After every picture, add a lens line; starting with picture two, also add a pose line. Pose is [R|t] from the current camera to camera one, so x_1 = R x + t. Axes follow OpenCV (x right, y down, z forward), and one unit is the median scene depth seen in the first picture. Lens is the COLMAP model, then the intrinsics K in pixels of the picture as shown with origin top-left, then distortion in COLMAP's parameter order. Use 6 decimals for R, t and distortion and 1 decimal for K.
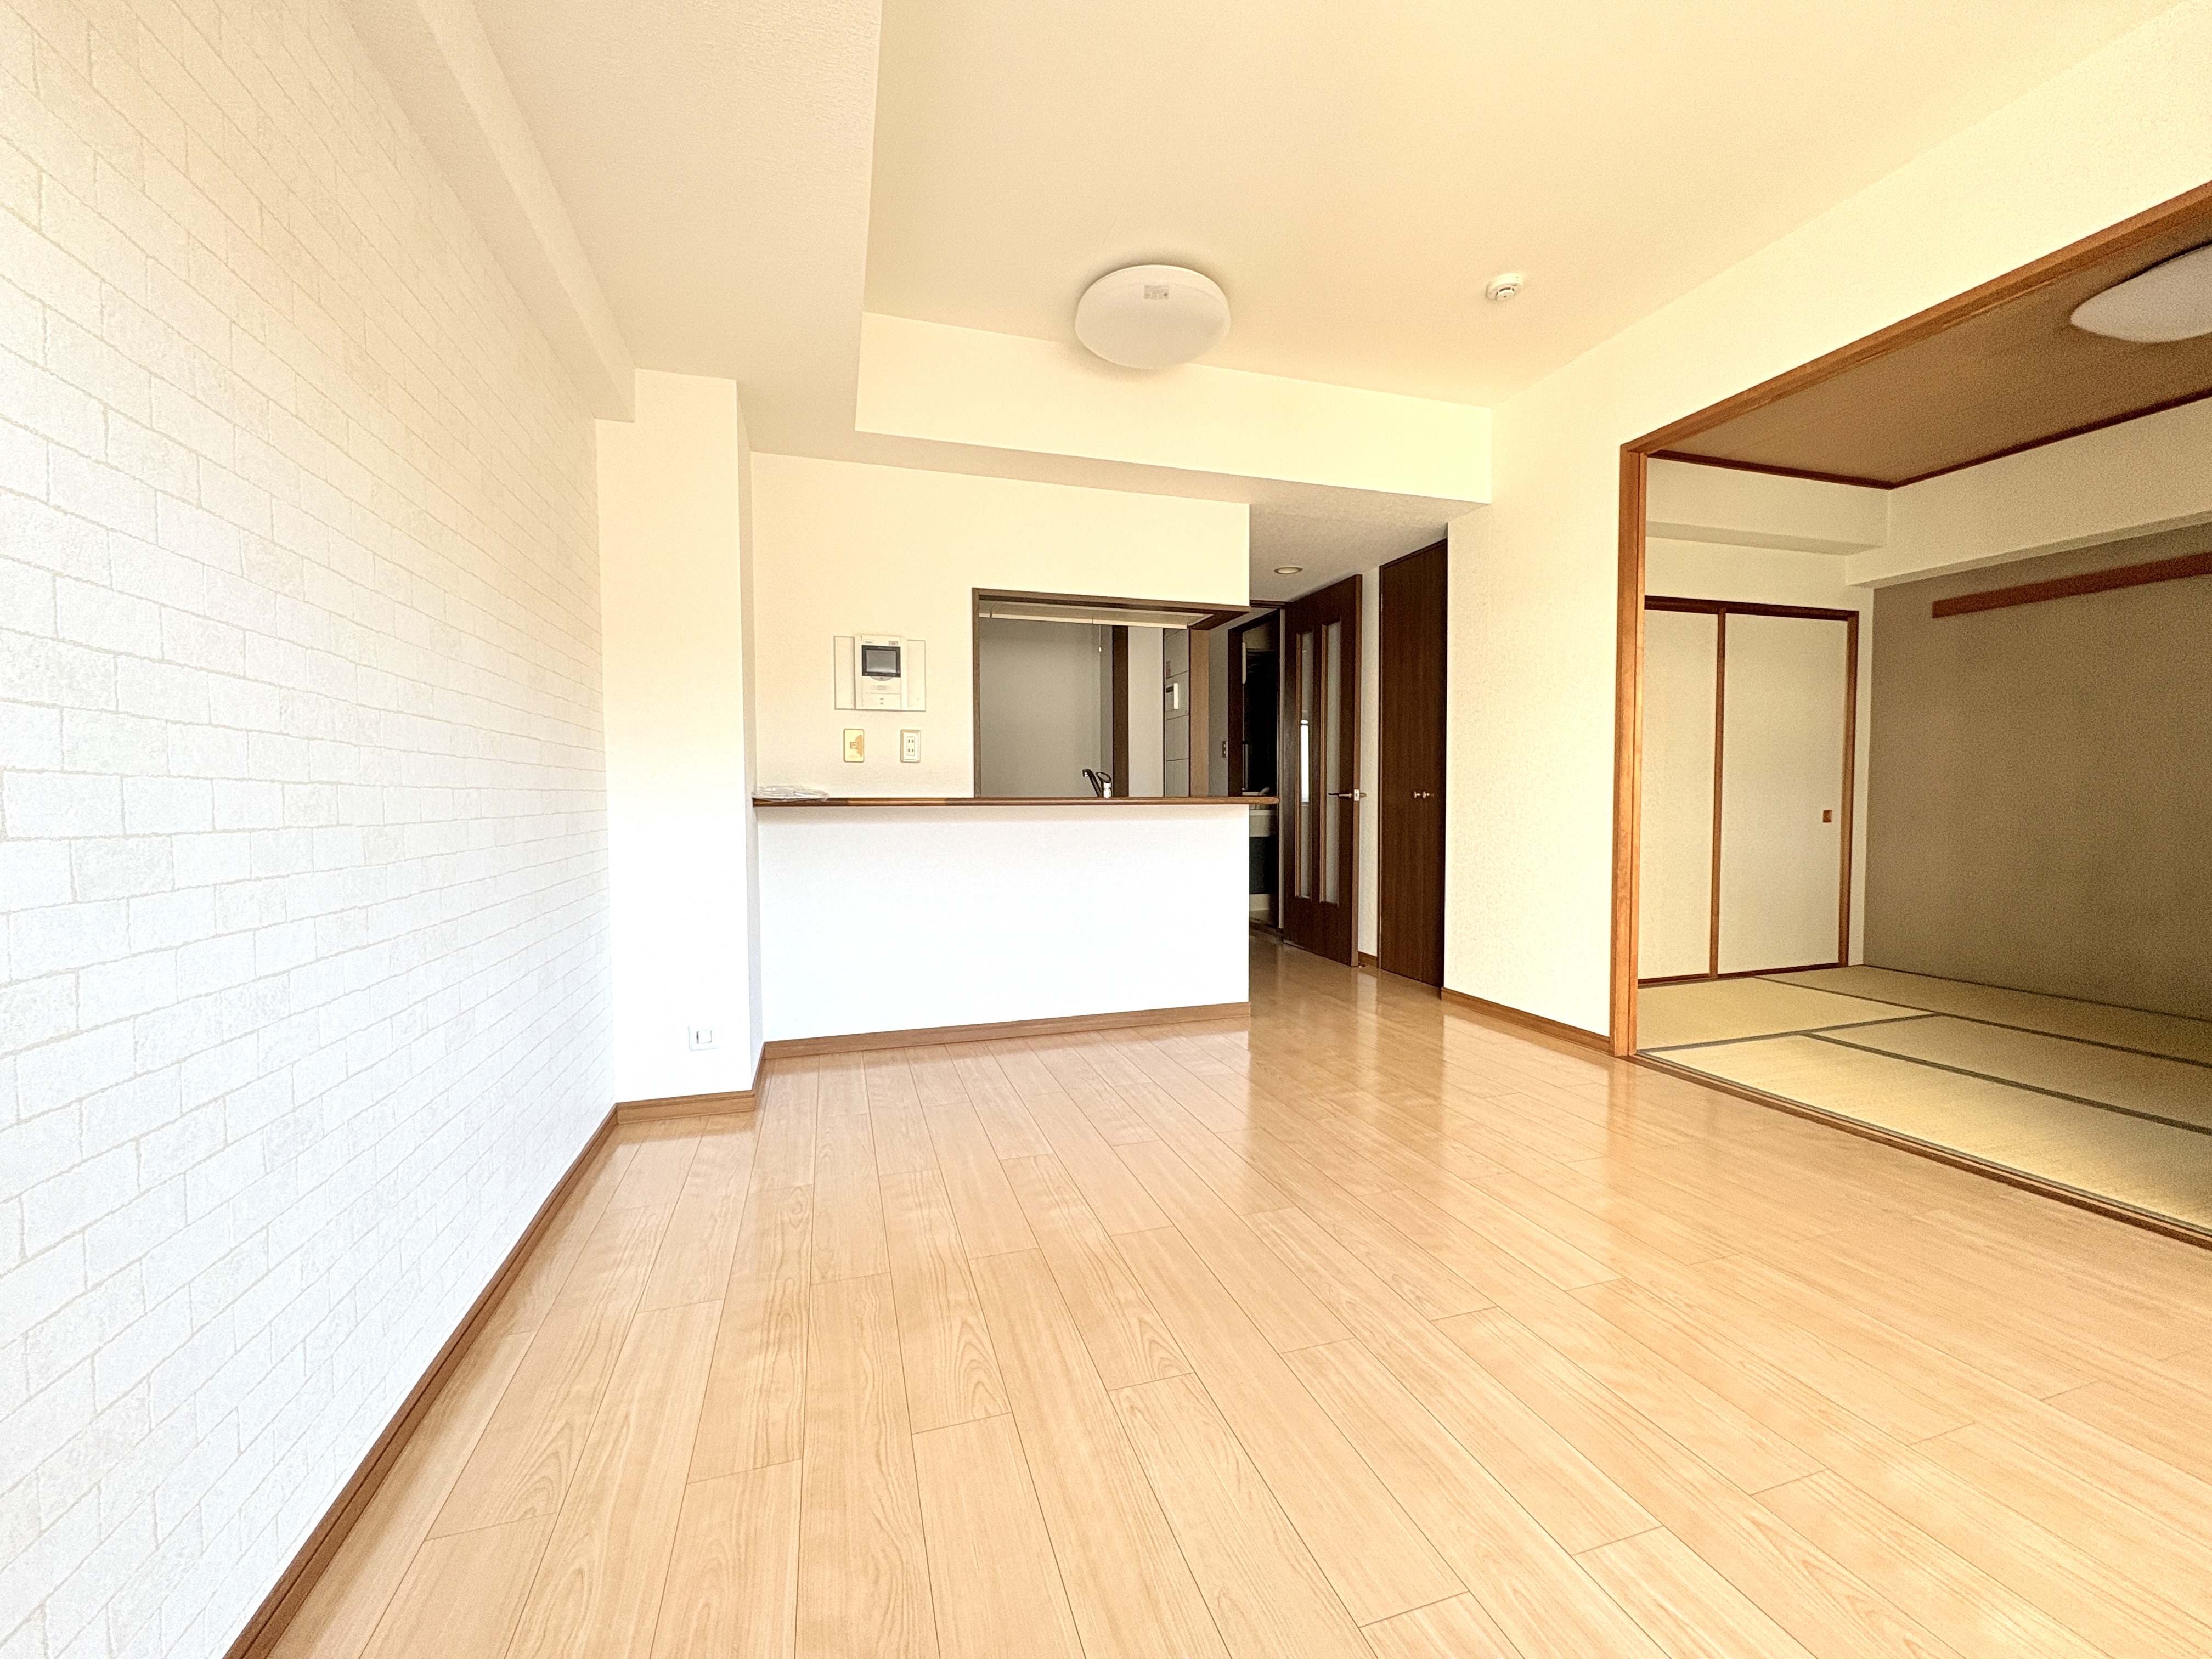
lens RADIAL K [[878.7, 0, 1106.0], [0, 878.7, 829.5], [0, 0, 1]] dist [-0.001819, 0.000163]
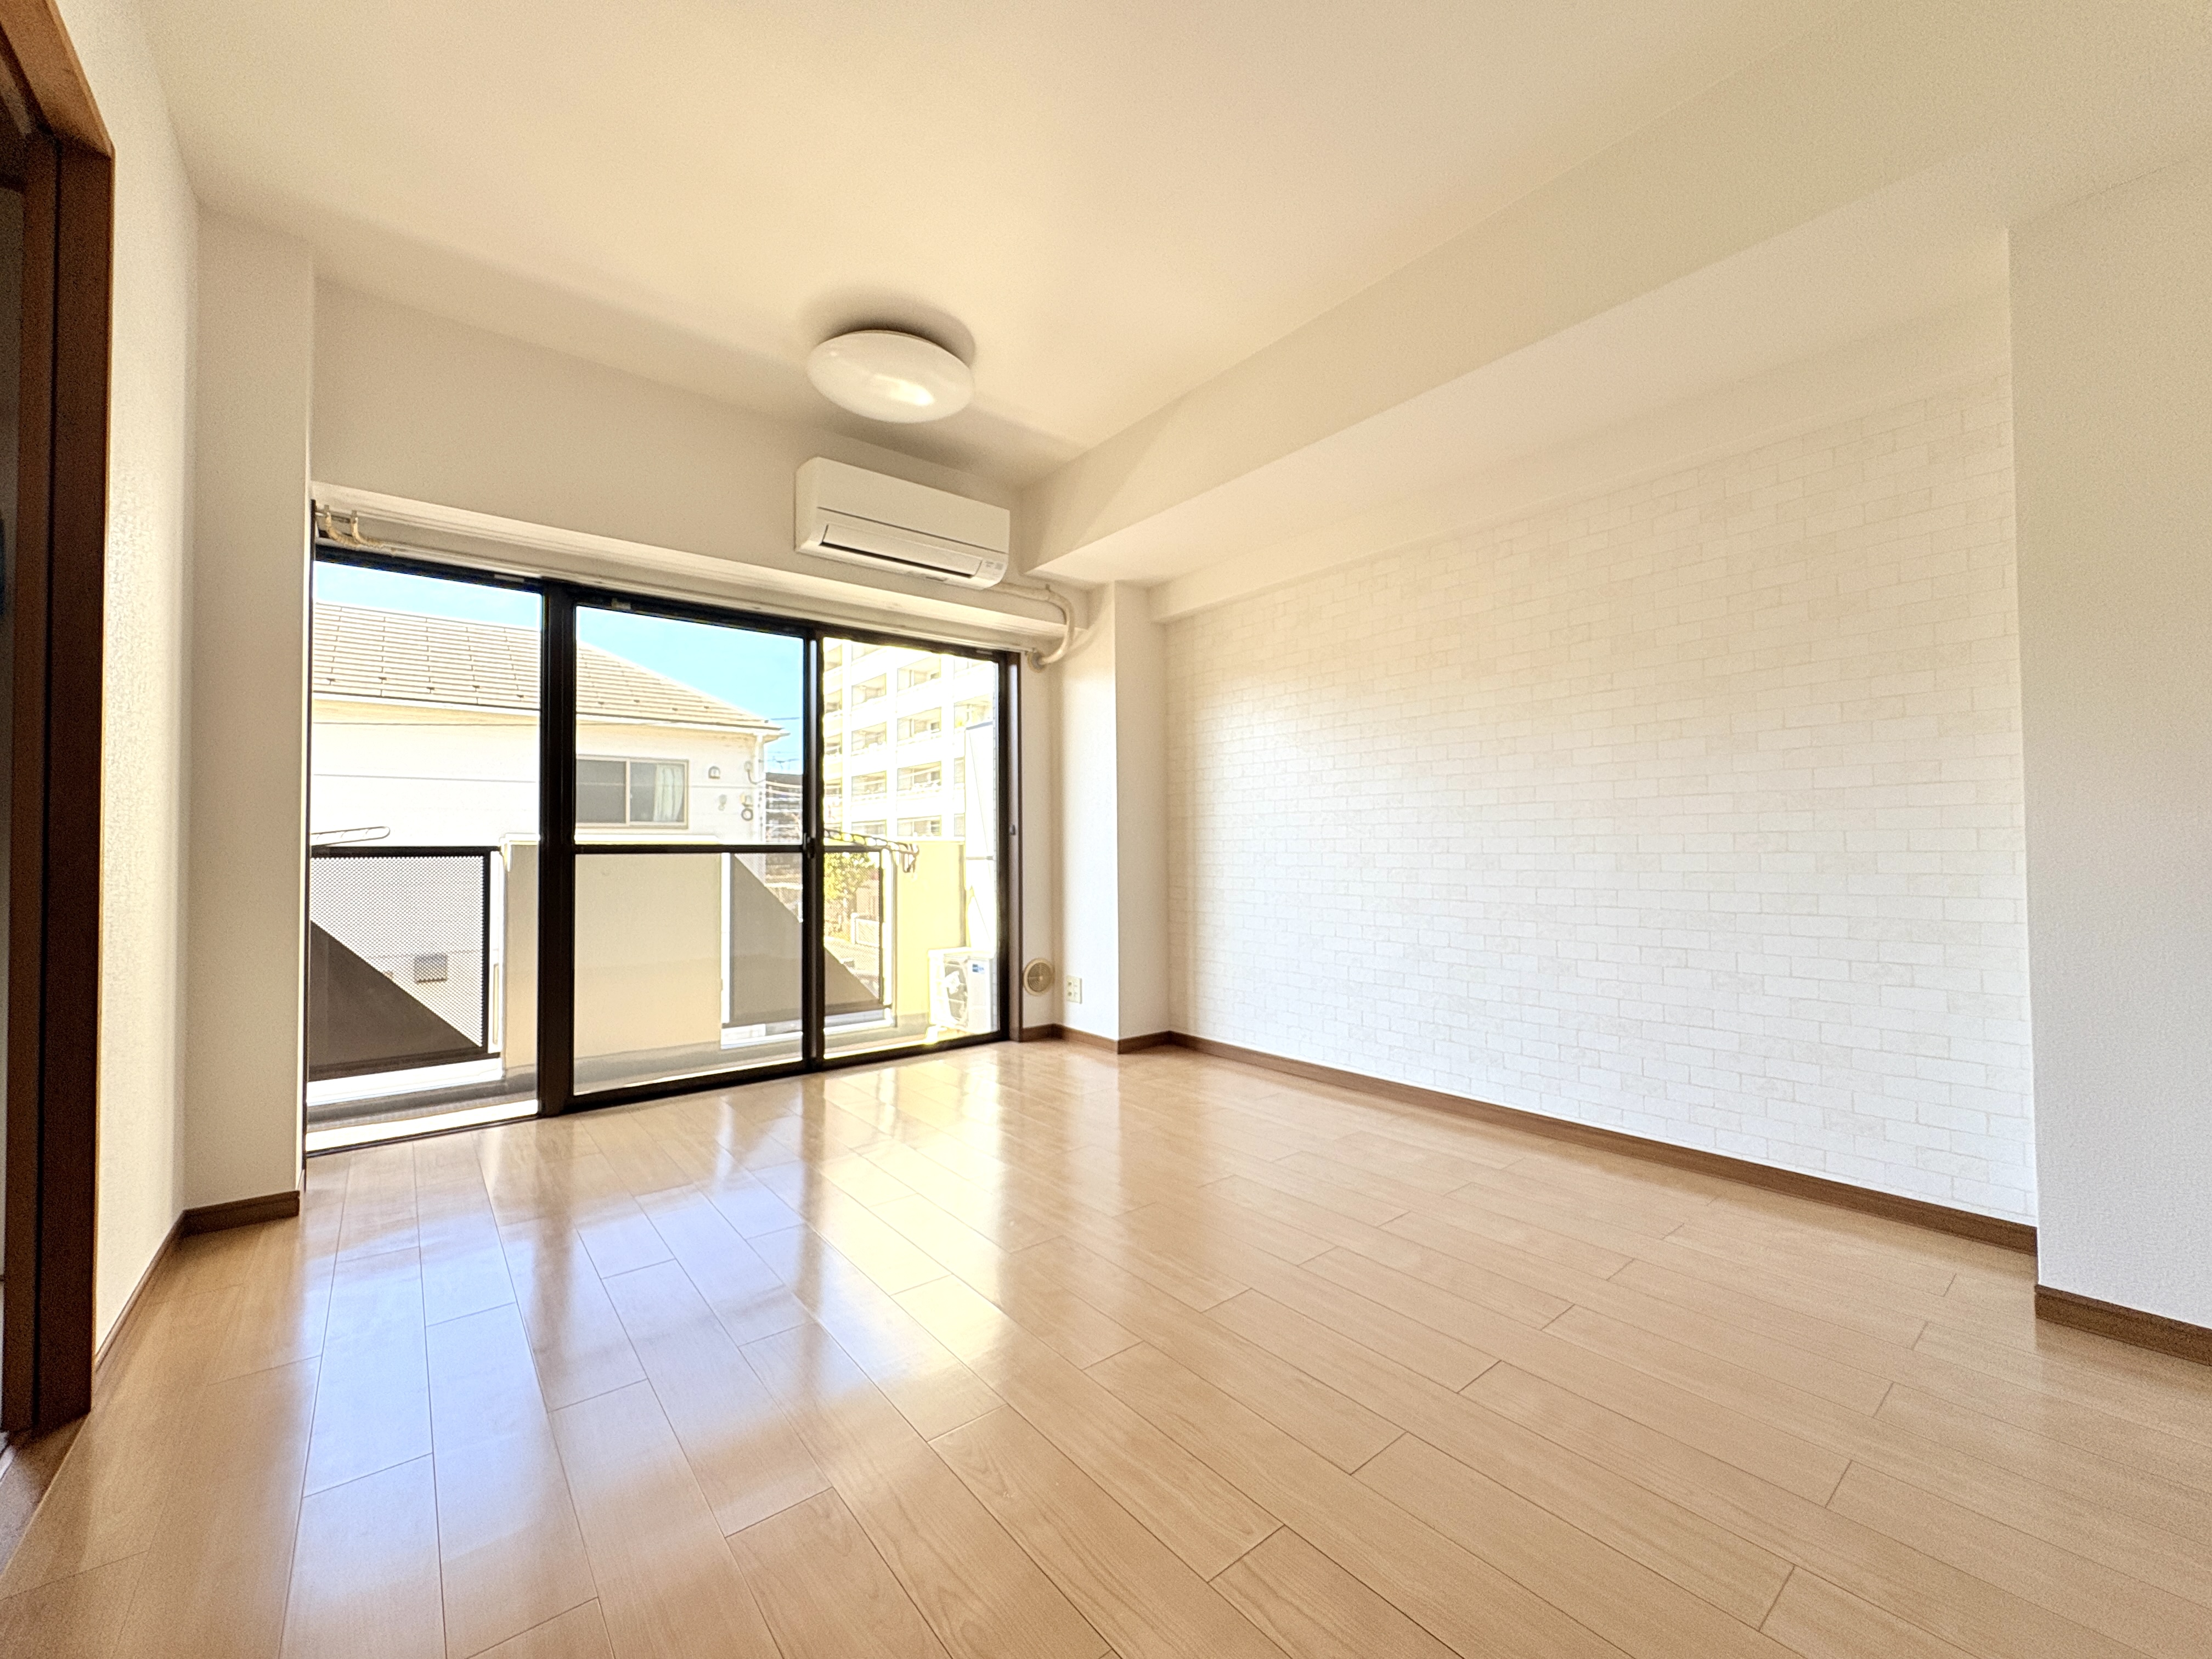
lens RADIAL K [[878.7, 0, 1106.0], [0, 878.7, 829.5], [0, 0, 1]] dist [-0.001819, 0.000163]
pose [[-0.930037, 0.004321, -0.367442, 0.418646], [-0.001517, 0.999877, 0.015598, -0.043687], [0.367464, 0.015064, -0.929916, 1.185728]]
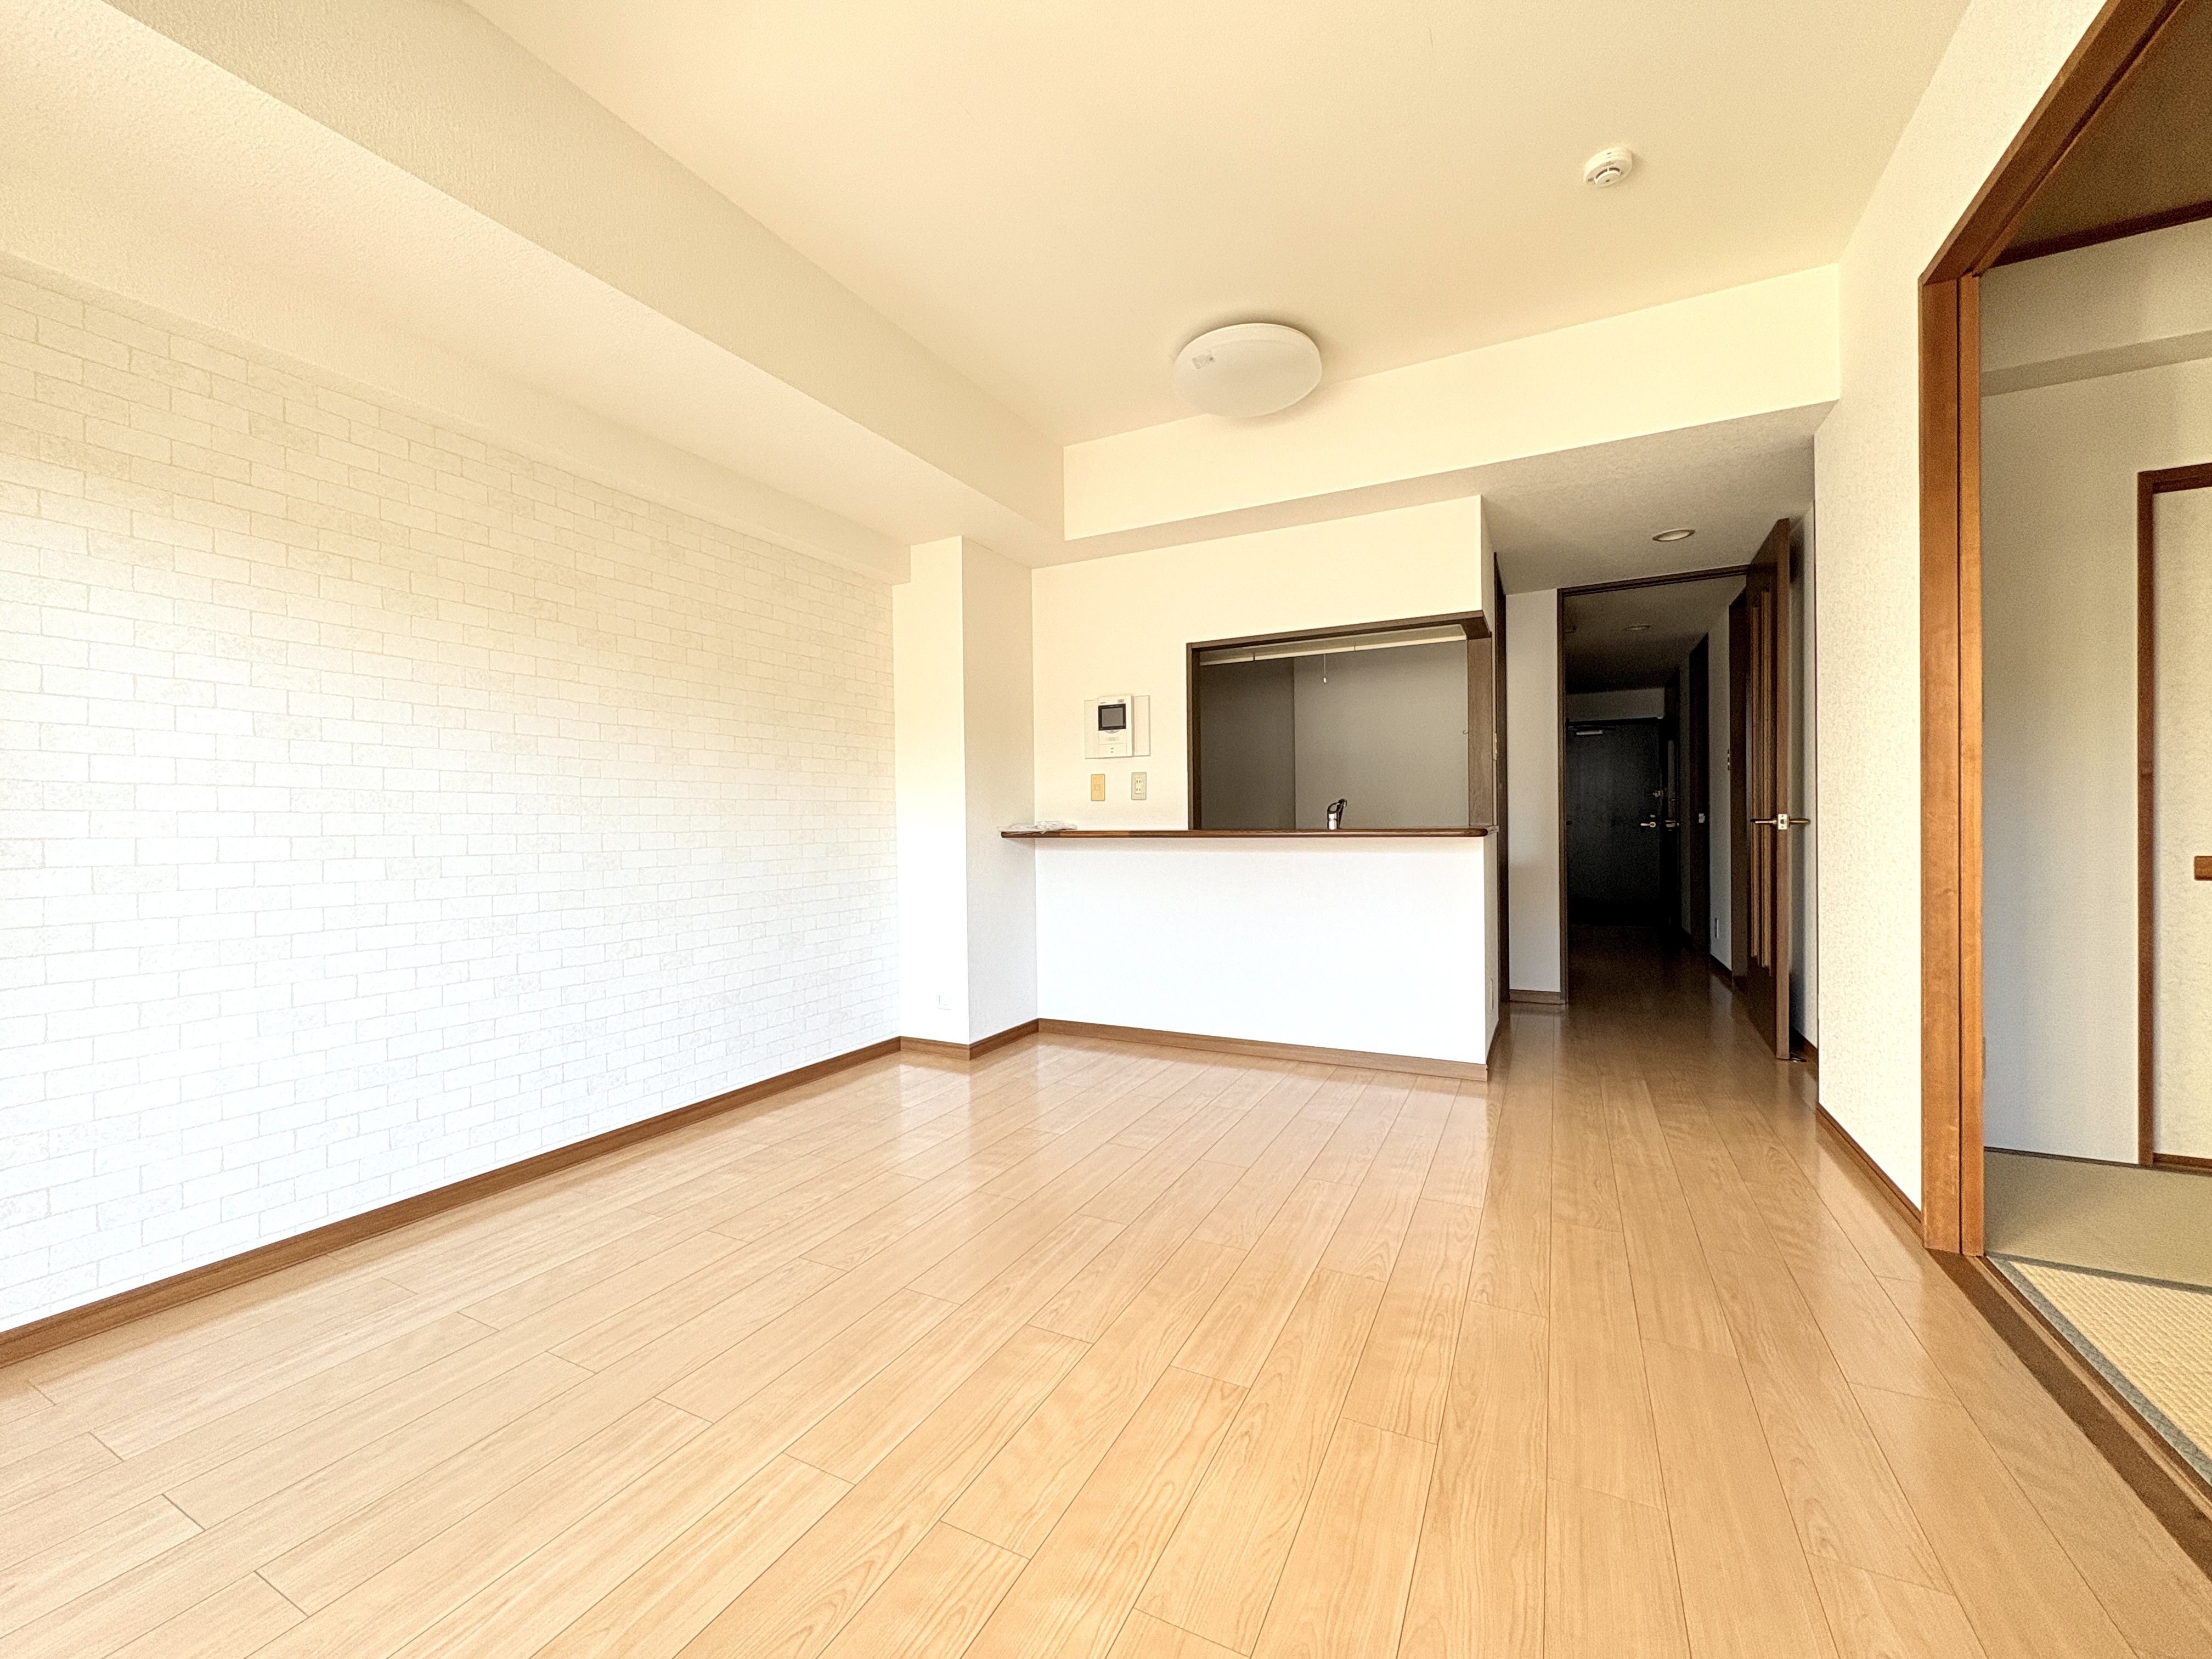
lens RADIAL K [[878.7, 0, 1106.0], [0, 878.7, 829.5], [0, 0, 1]] dist [-0.001819, 0.000163]
pose [[0.711692, 0.001879, -0.702489, 0.626883], [-0.018529, 0.999699, -0.016098, -0.018501], [0.702247, 0.024473, 0.711512, 0.147134]]
